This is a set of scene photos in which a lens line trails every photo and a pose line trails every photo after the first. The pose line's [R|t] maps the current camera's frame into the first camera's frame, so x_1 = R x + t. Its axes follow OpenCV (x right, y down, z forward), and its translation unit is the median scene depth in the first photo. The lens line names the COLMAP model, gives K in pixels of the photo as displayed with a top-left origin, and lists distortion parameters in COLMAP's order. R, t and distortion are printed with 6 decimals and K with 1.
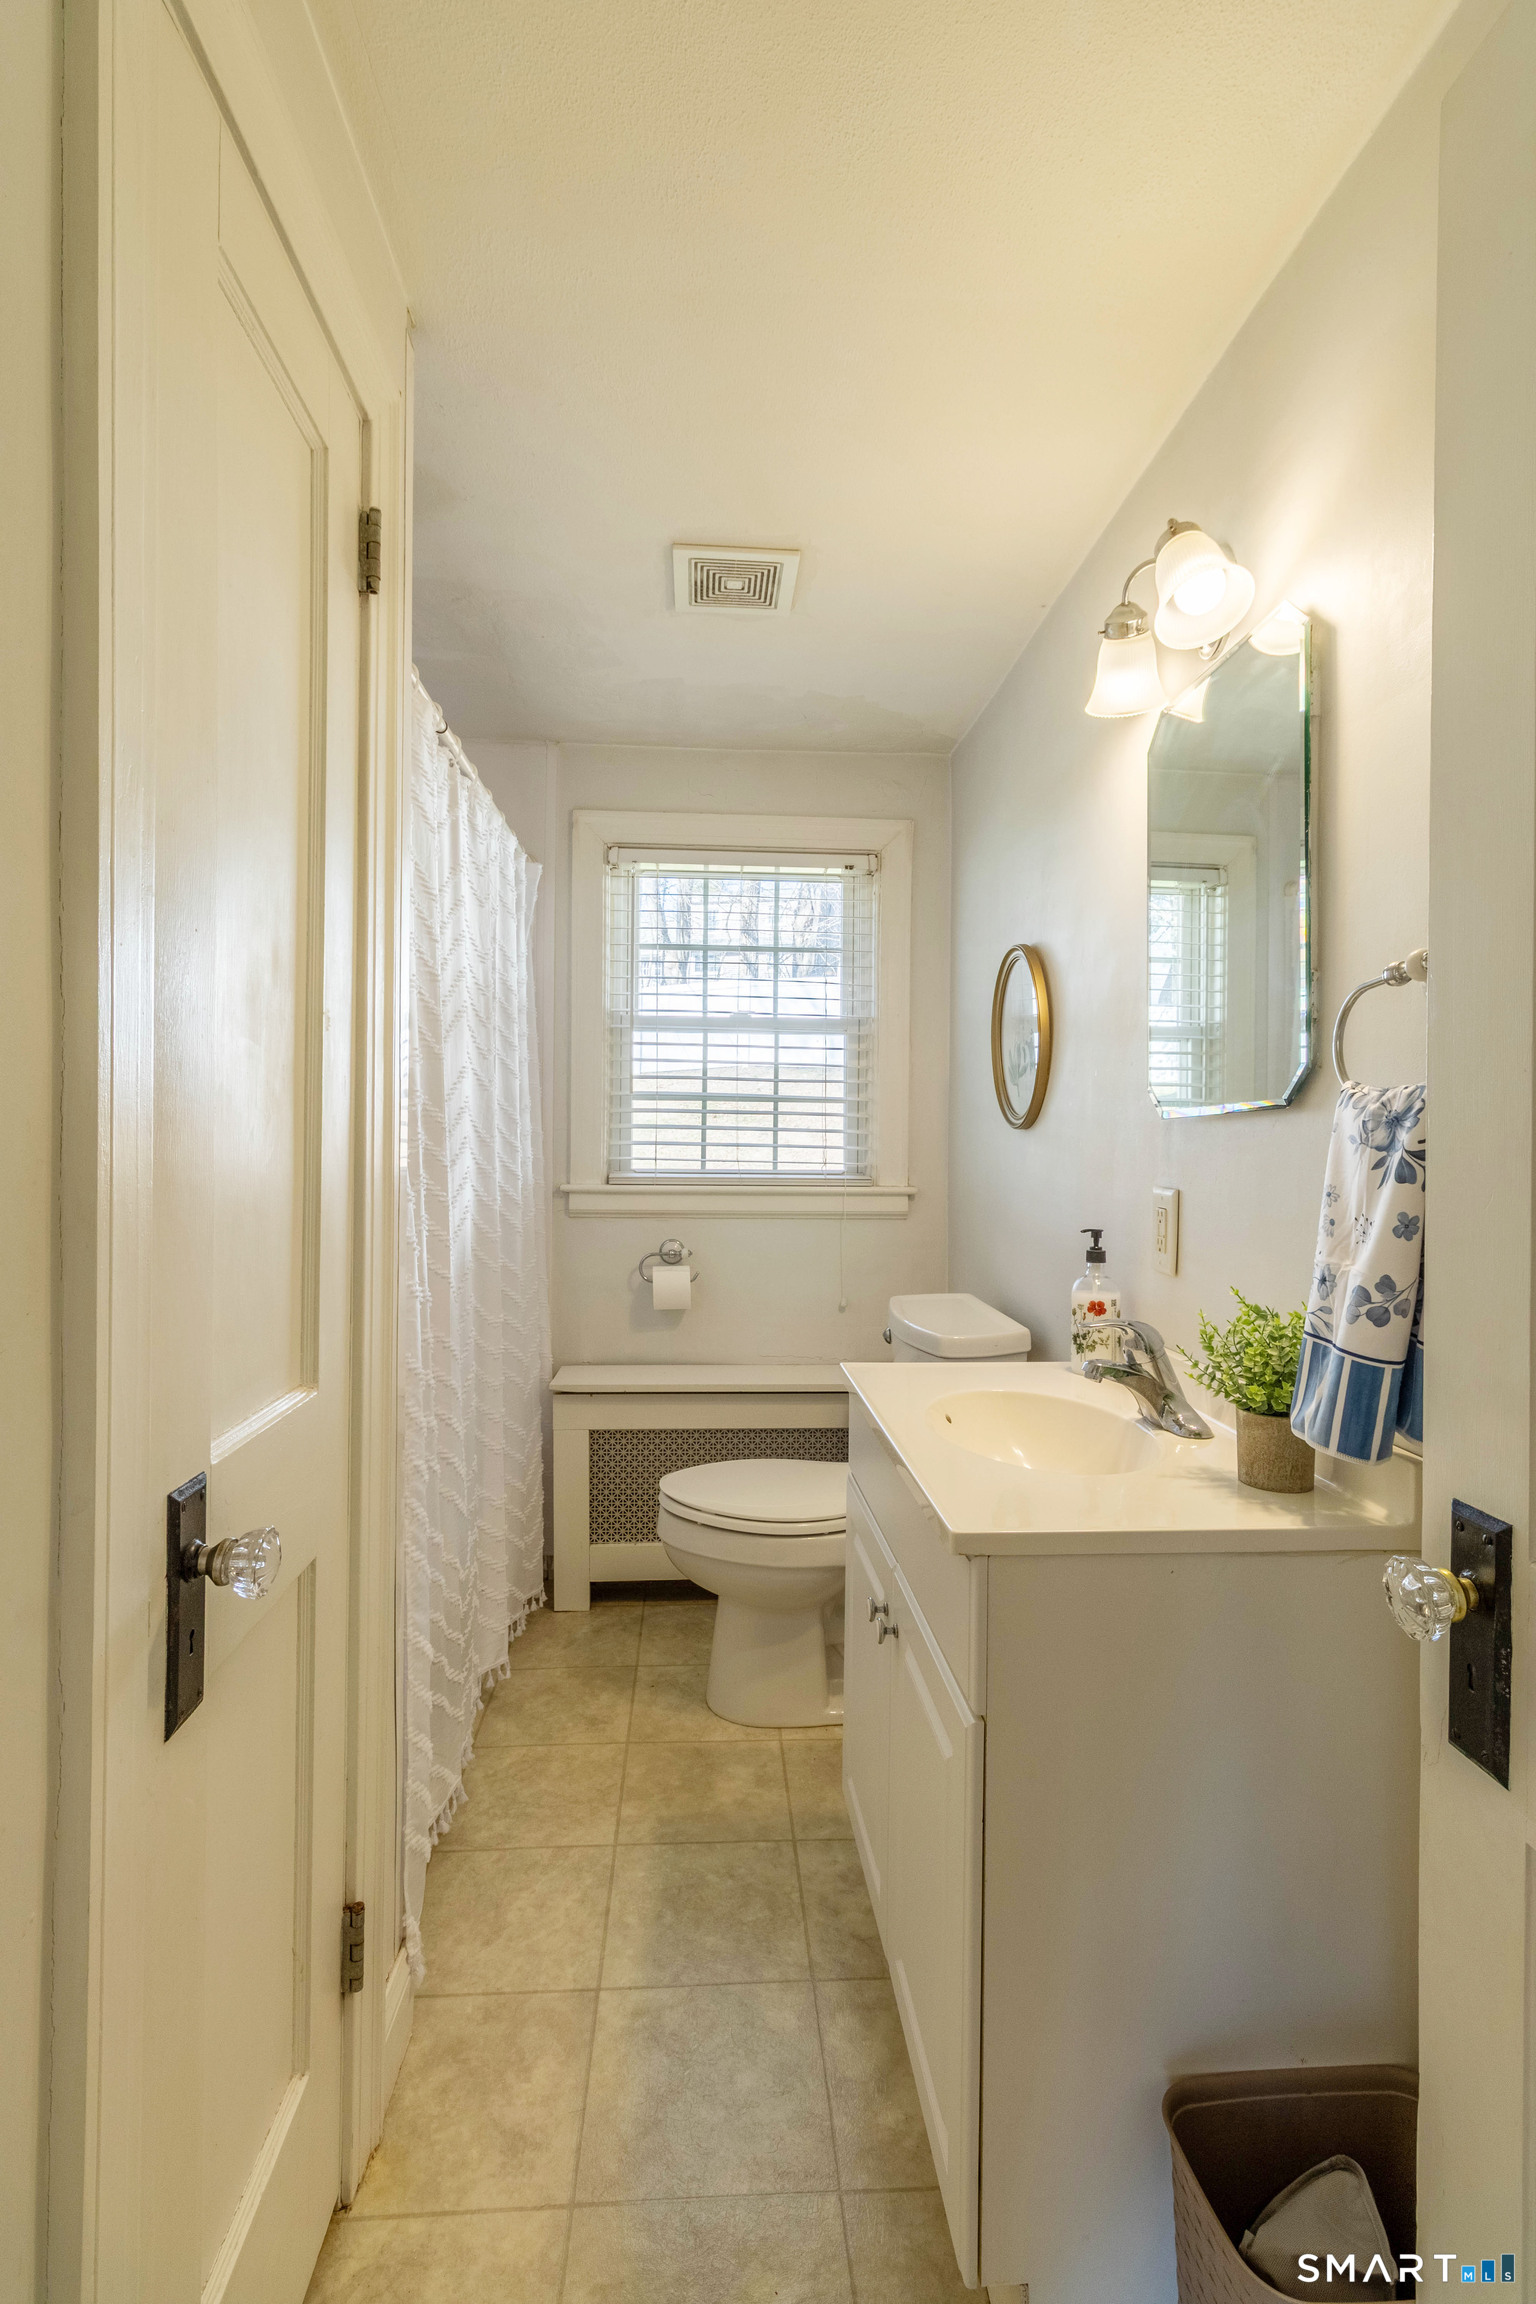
lens RADIAL K [[1055.6, 0, 759.4], [0, 1055.6, 1146.0], [0, 0, 1]] dist [0.002972, 0.000956]
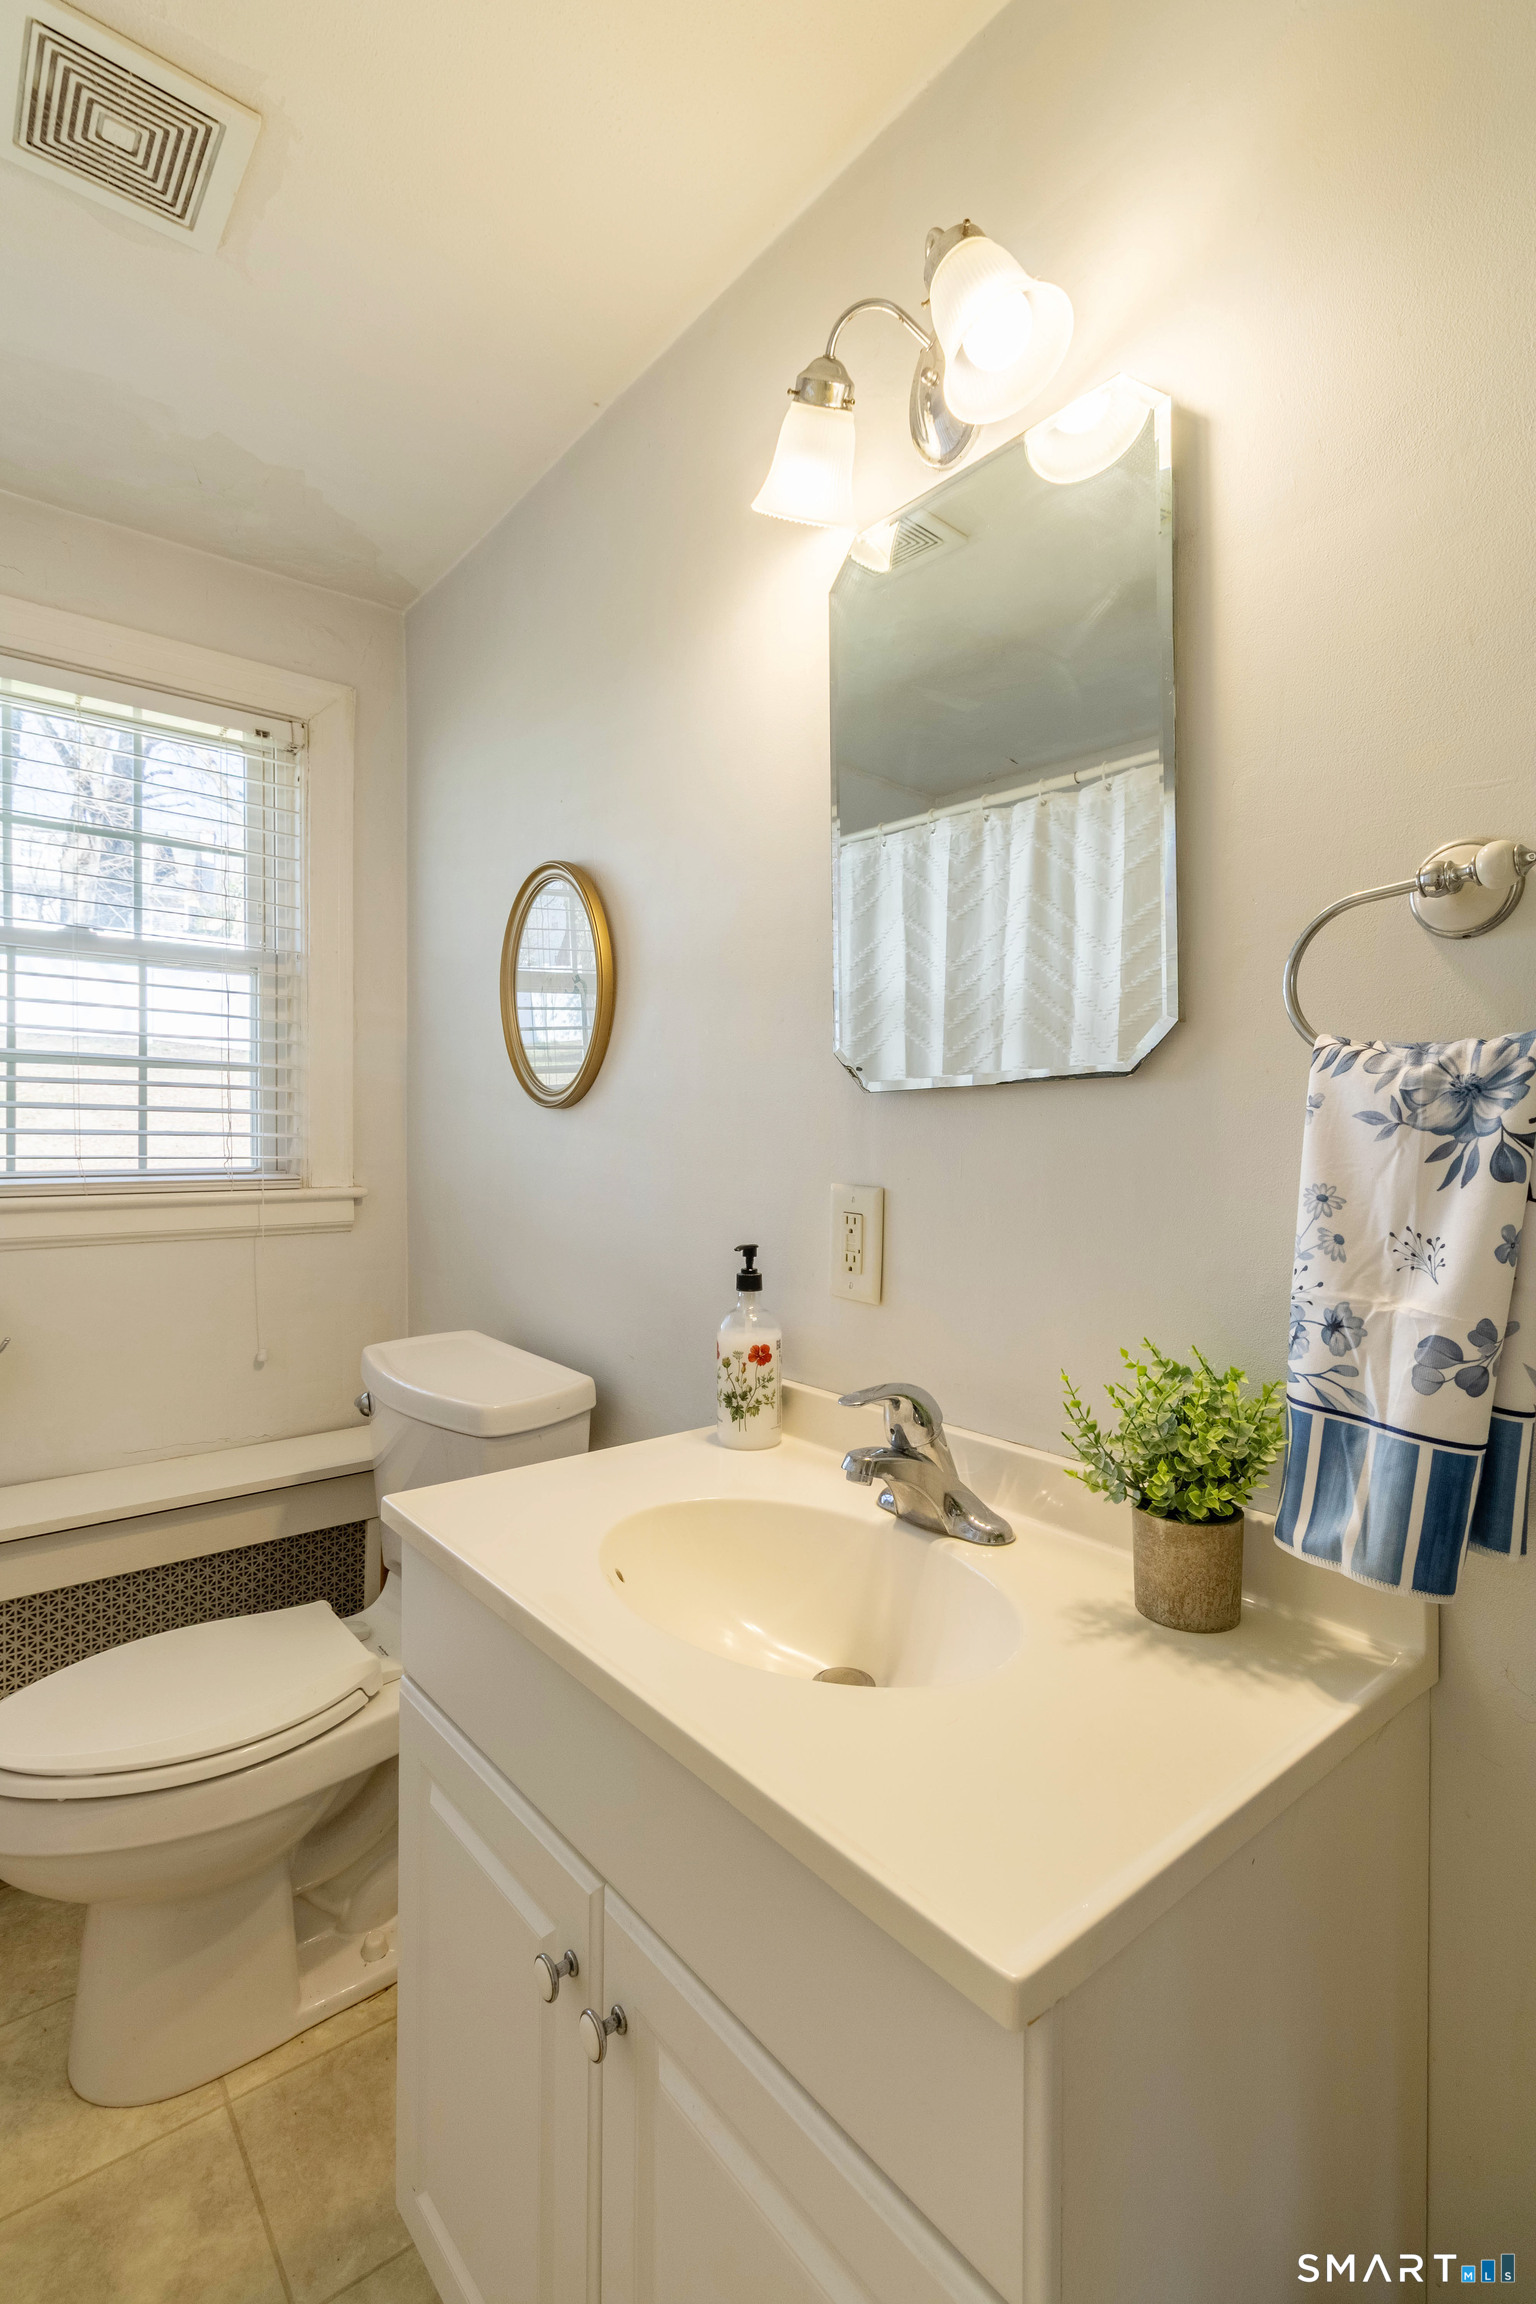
lens RADIAL K [[1055.6, 0, 759.4], [0, 1055.6, 1146.0], [0, 0, 1]] dist [0.002972, 0.000956]
pose [[0.814635, -0.014139, 0.579801, -0.106418], [0.005862, 0.999852, 0.016146, -0.000911], [-0.579944, -0.009754, 0.814598, 0.449275]]
